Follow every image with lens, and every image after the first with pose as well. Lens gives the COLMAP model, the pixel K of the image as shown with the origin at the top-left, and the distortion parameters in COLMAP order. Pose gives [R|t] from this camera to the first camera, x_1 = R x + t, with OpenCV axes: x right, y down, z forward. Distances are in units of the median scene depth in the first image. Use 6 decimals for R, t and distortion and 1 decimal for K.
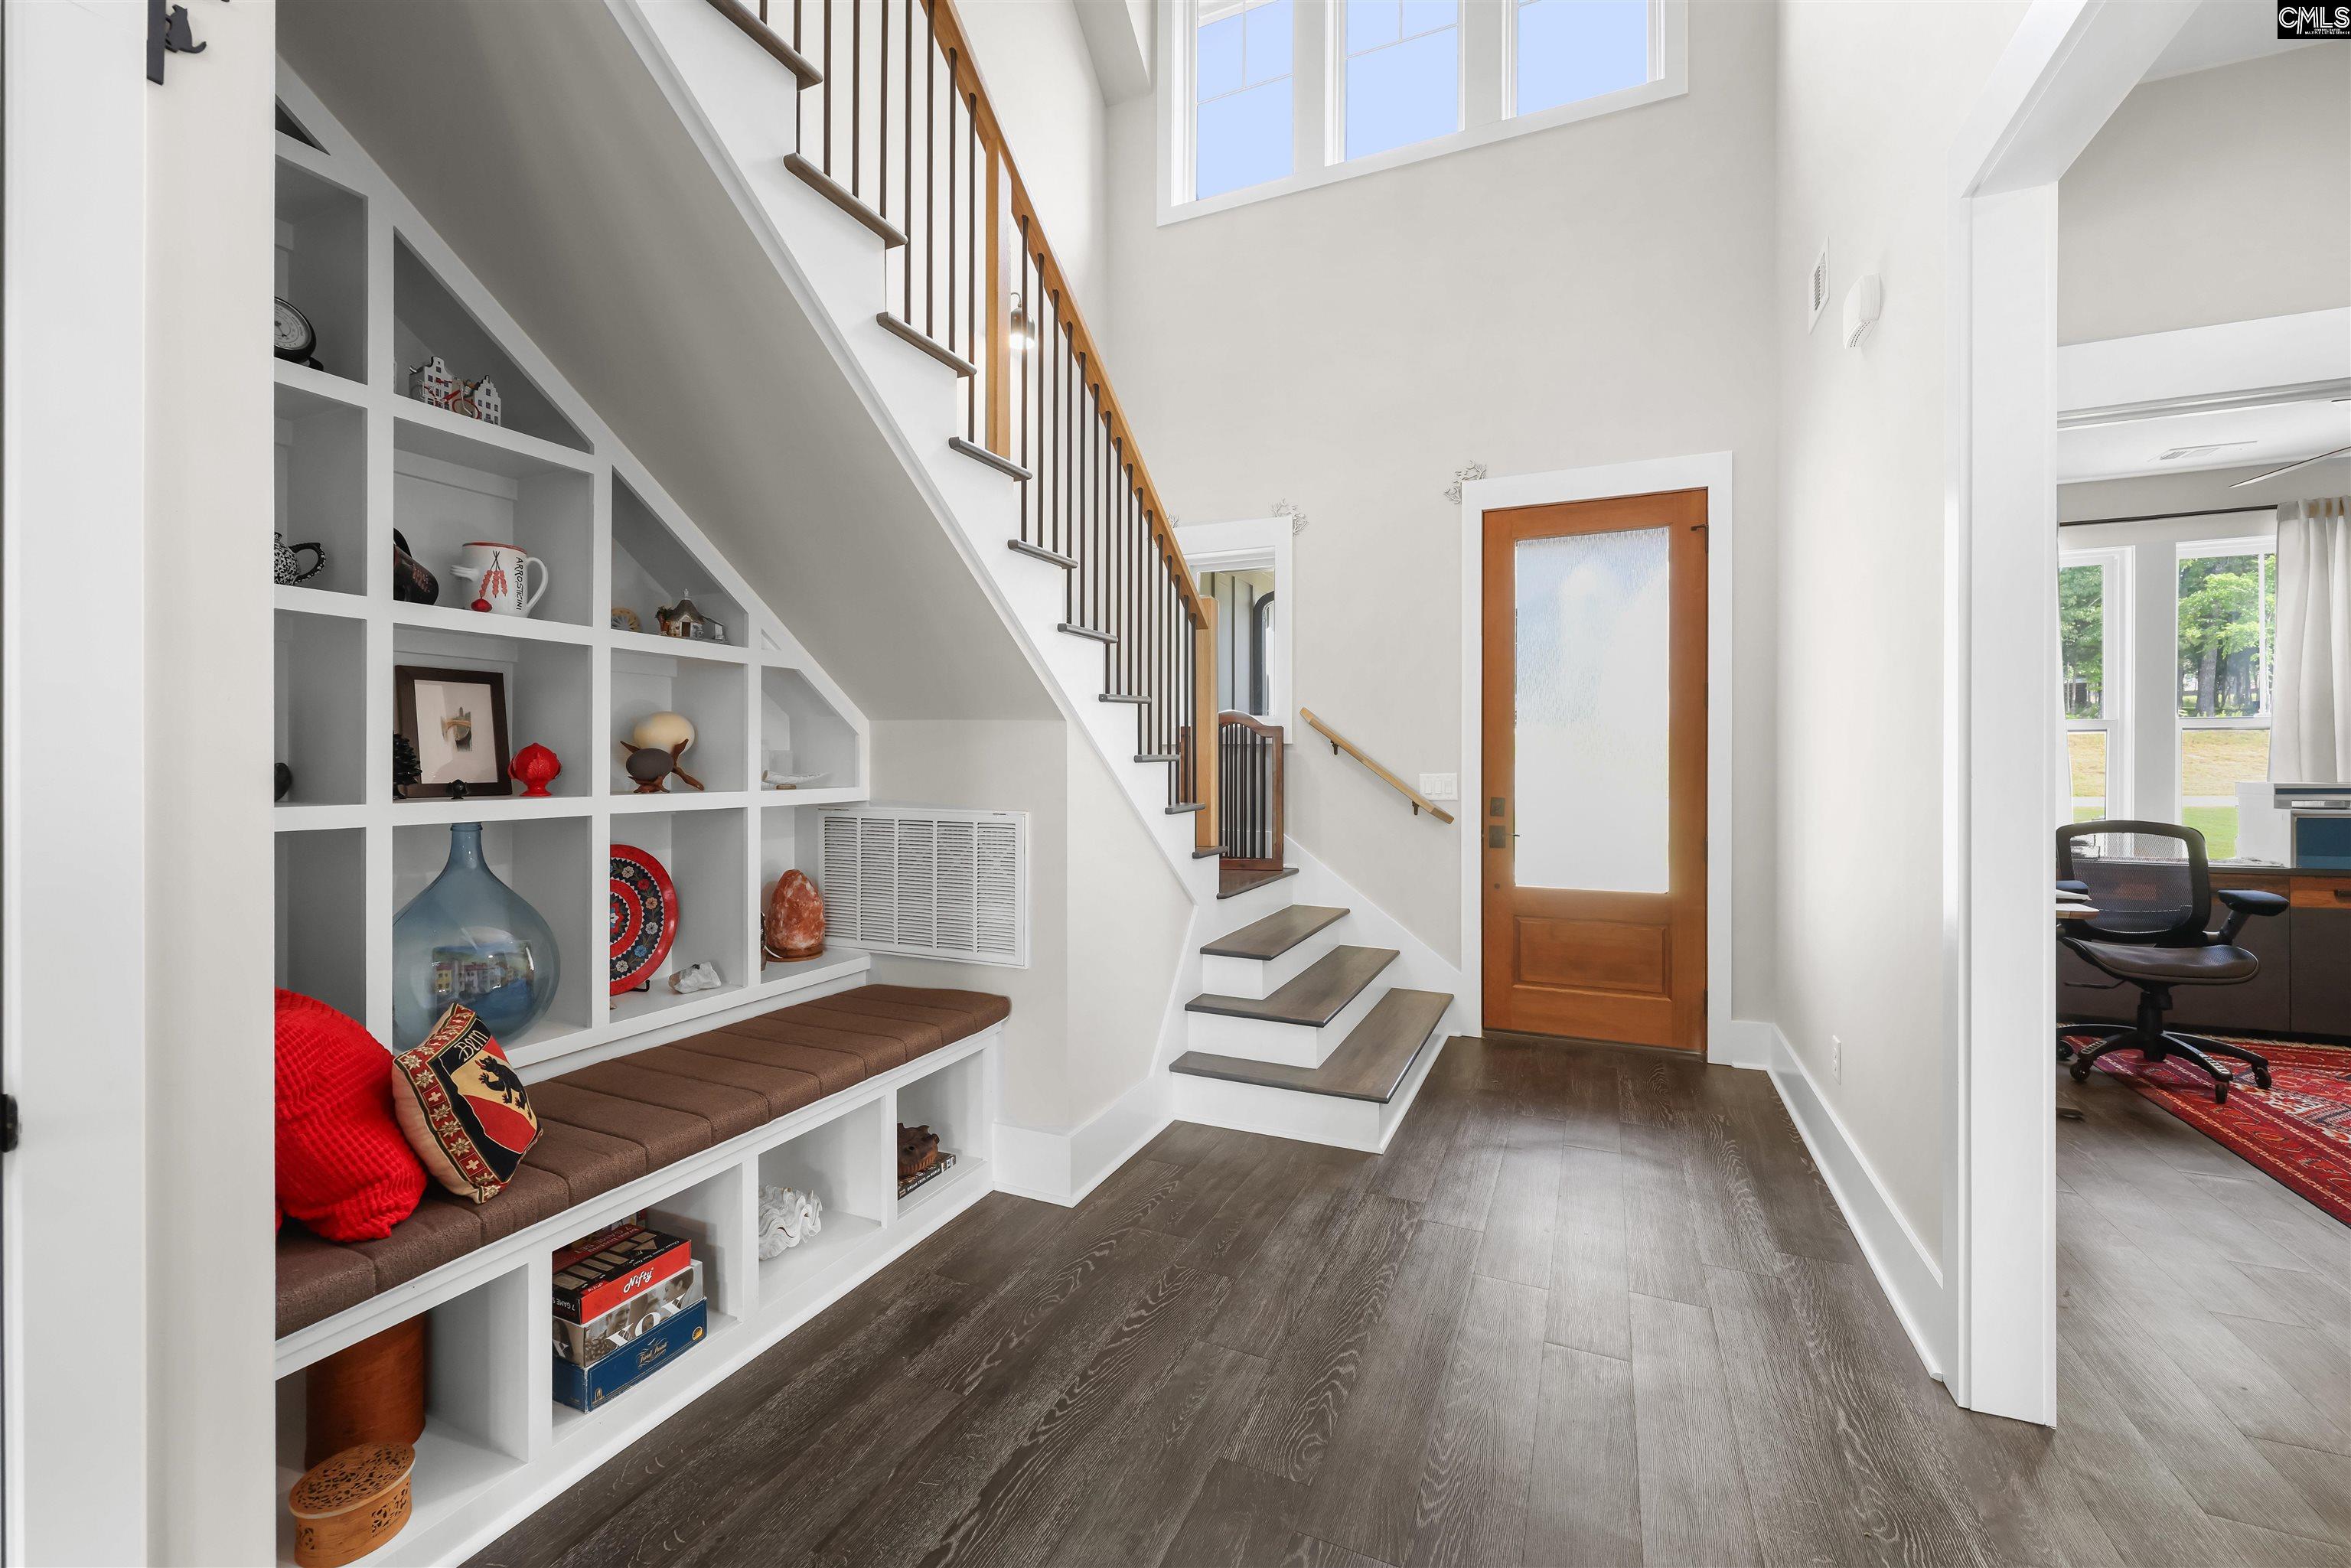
lens RADIAL K [[954.4, 0, 1167.6], [0, 954.4, 766.6], [0, 0, 1]] dist [-0.001189, 0.000069]
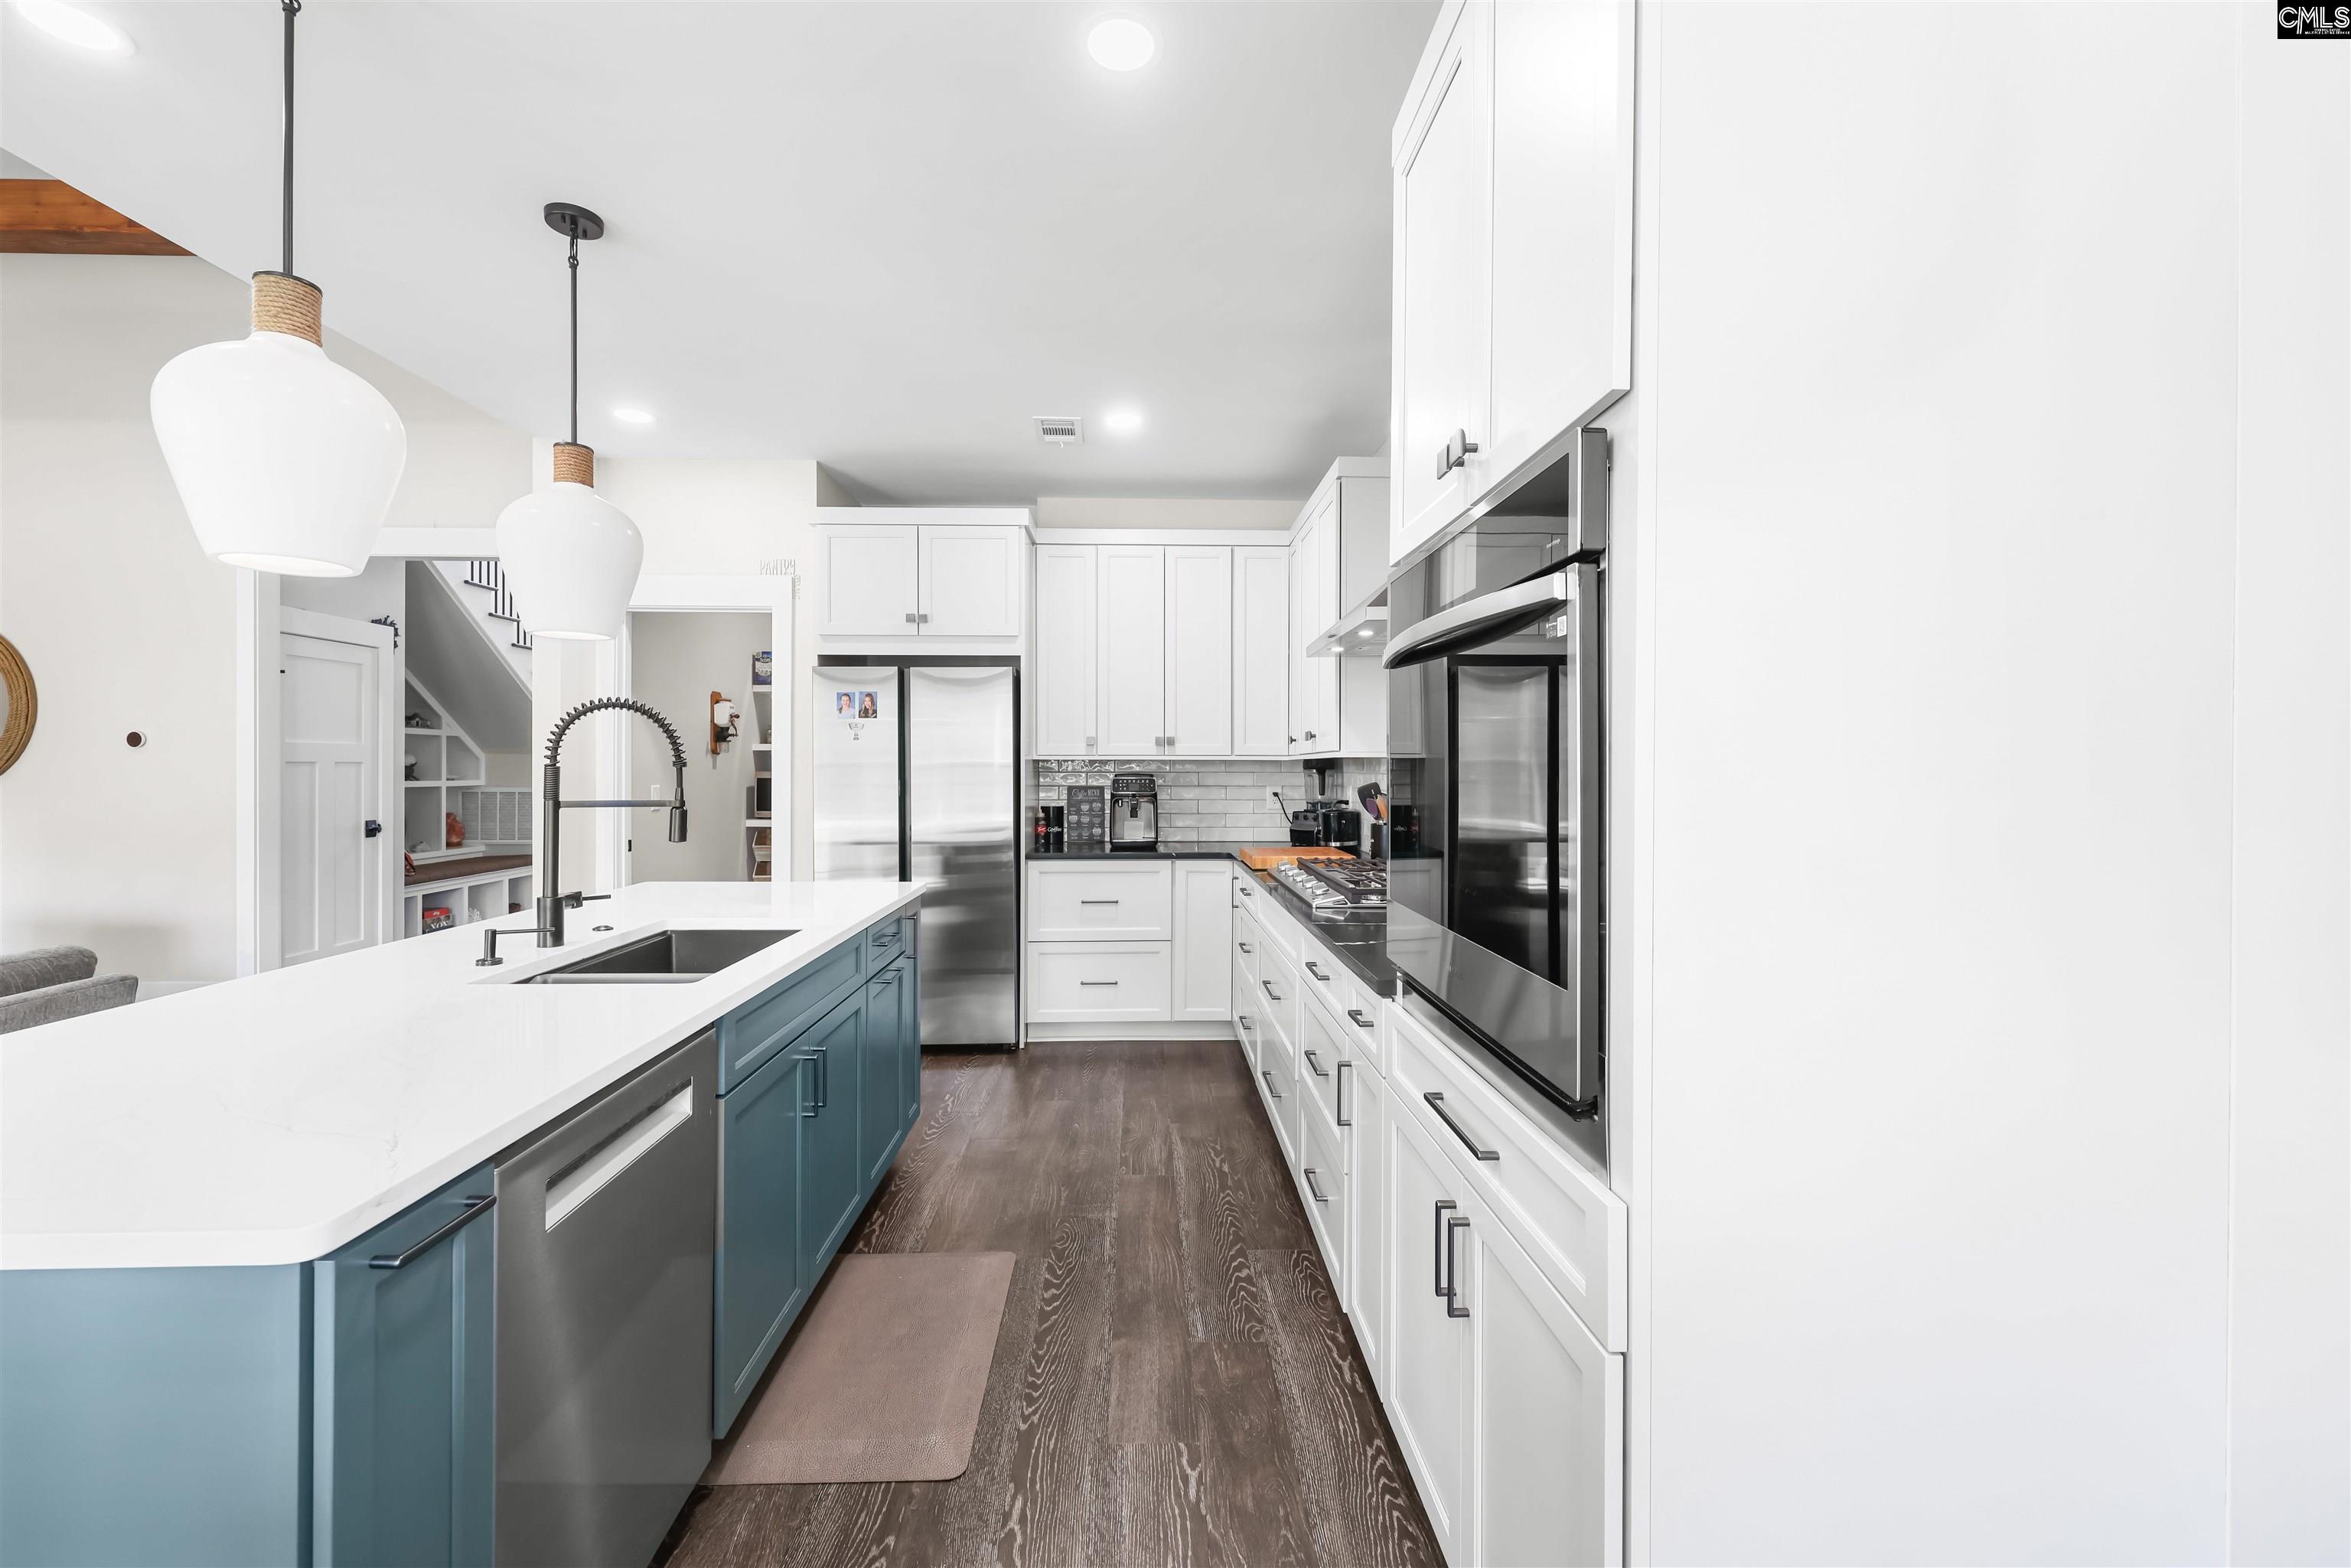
lens RADIAL K [[954.4, 0, 1158.6], [0, 954.4, 771.1], [0, 0, 1]] dist [-0.001189, 0.000069]
pose [[0.892886, -0.003155, 0.450271, 0.183477], [0.003736, 0.999993, -0.000401, 0.005987], [-0.450267, 0.002040, 0.892892, -2.513991]]
